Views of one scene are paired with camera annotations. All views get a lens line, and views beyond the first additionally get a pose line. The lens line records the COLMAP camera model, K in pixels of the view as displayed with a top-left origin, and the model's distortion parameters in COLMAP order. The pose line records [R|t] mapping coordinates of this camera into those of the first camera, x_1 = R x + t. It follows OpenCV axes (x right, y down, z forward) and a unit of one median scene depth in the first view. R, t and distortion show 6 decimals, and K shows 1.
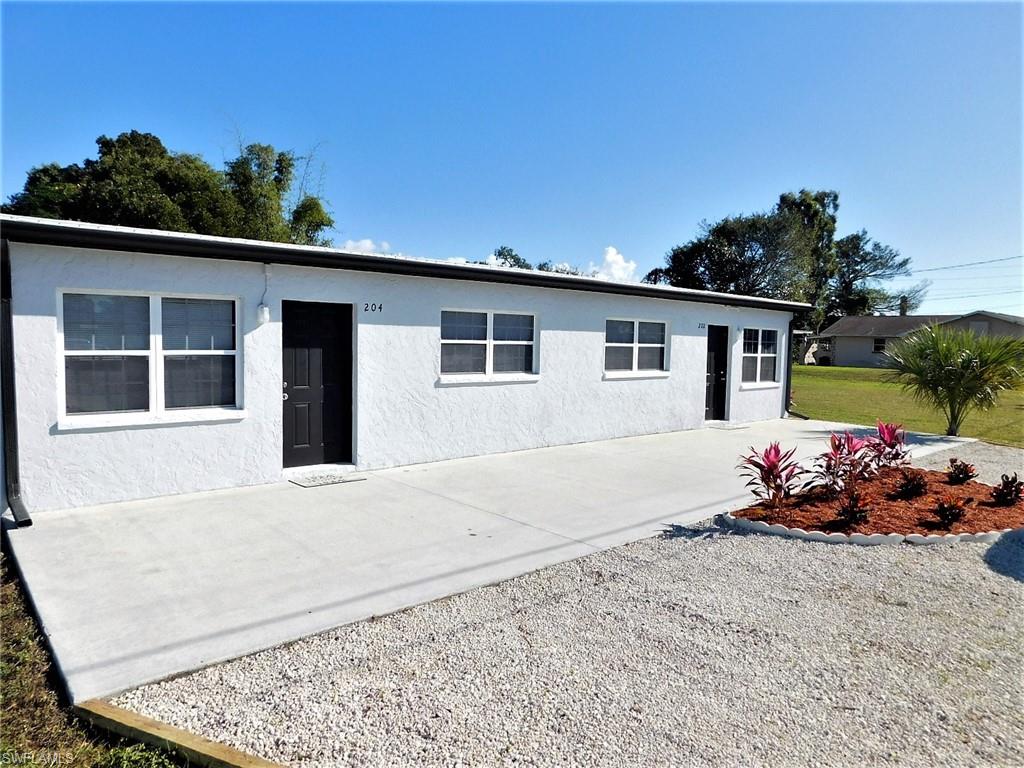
lens RADIAL K [[672.9, 0, 512.0], [0, 672.9, 384.0], [0, 0, 1]] dist [-0.087180, 0.061328]
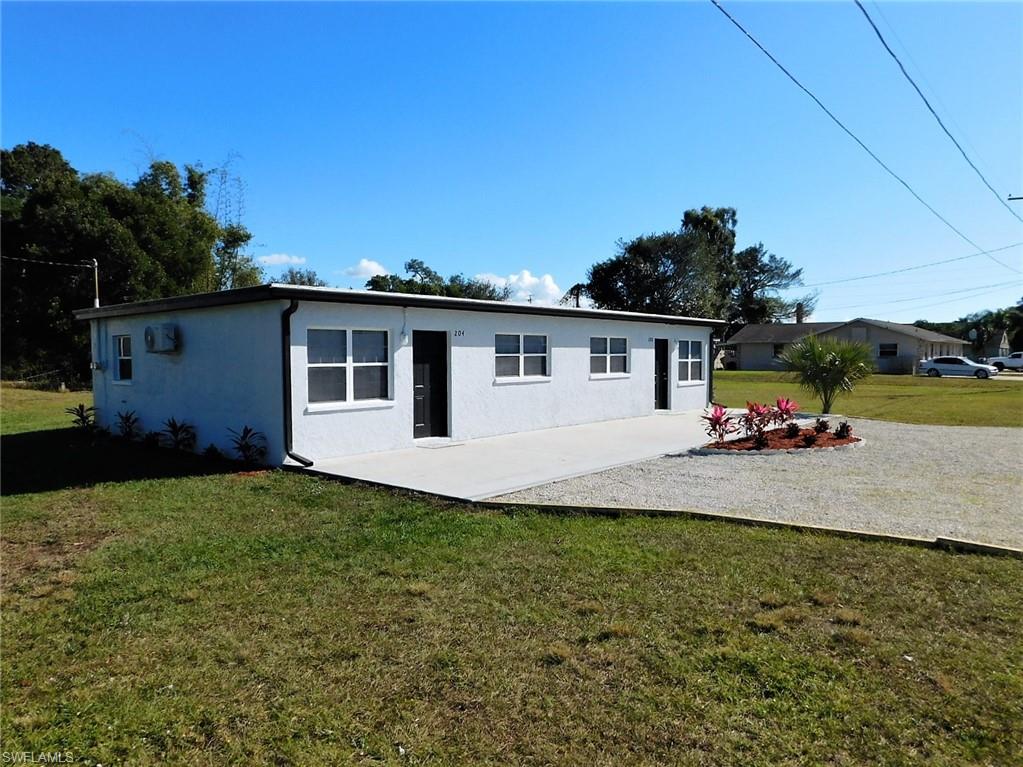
lens RADIAL K [[716.6, 0, 511.5], [0, 716.6, 383.5], [0, 0, 1]] dist [-0.118720, 0.107052]
pose [[0.989238, -0.028523, 0.143509, -0.197150], [0.031796, 0.999283, -0.020565, 0.022256], [-0.142819, 0.024906, 0.989435, -0.374602]]
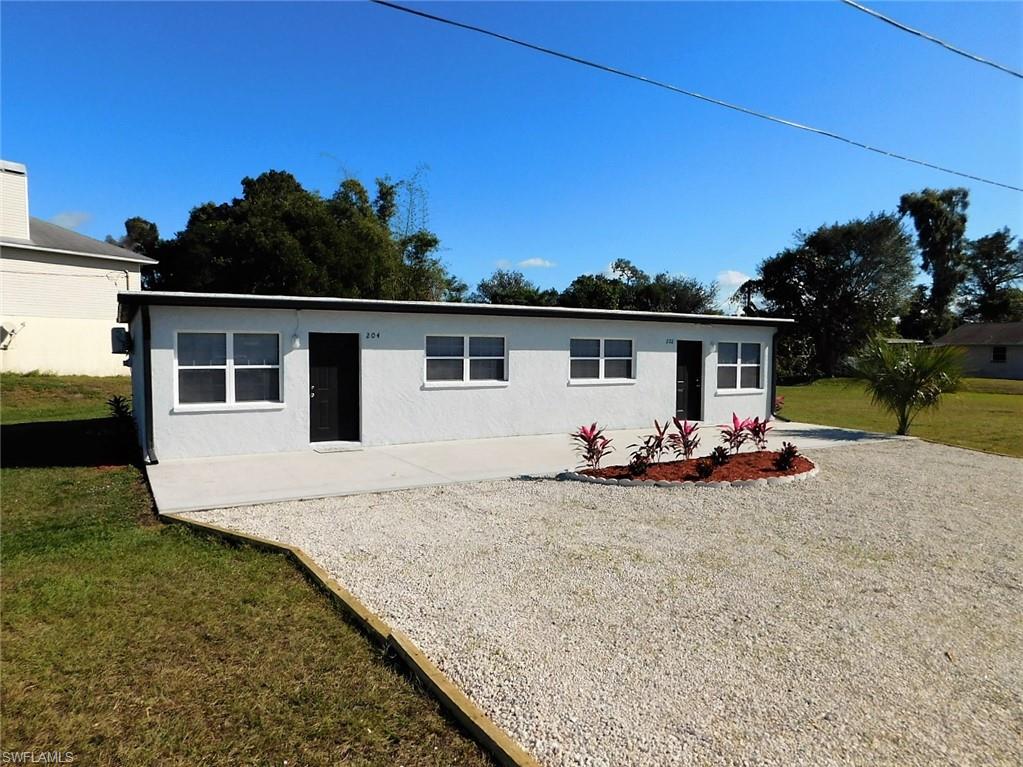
lens RADIAL K [[692.6, 0, 511.5], [0, 692.6, 383.5], [0, 0, 1]] dist [-0.060087, 0.005837]
pose [[0.979990, -0.004081, -0.199004, 0.240036], [-0.000079, 0.999782, -0.020893, 0.014158], [0.199046, 0.020491, 0.979776, -0.262980]]
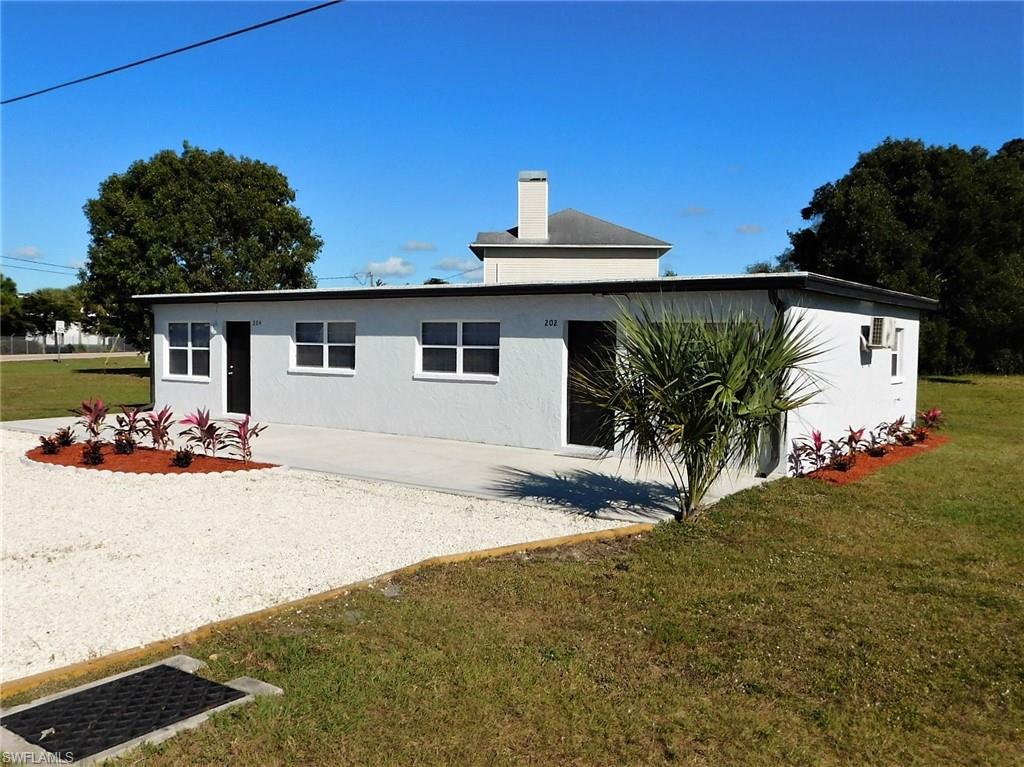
lens RADIAL K [[915.1, 0, 512.0], [0, 915.1, 383.5], [0, 0, 1]] dist [0.000166, 0.000278]
pose [[0.205306, 0.027923, -0.978299, 1.295882], [-0.073026, 0.997243, 0.013139, -0.024405], [0.975970, 0.068744, 0.206779, 0.698719]]
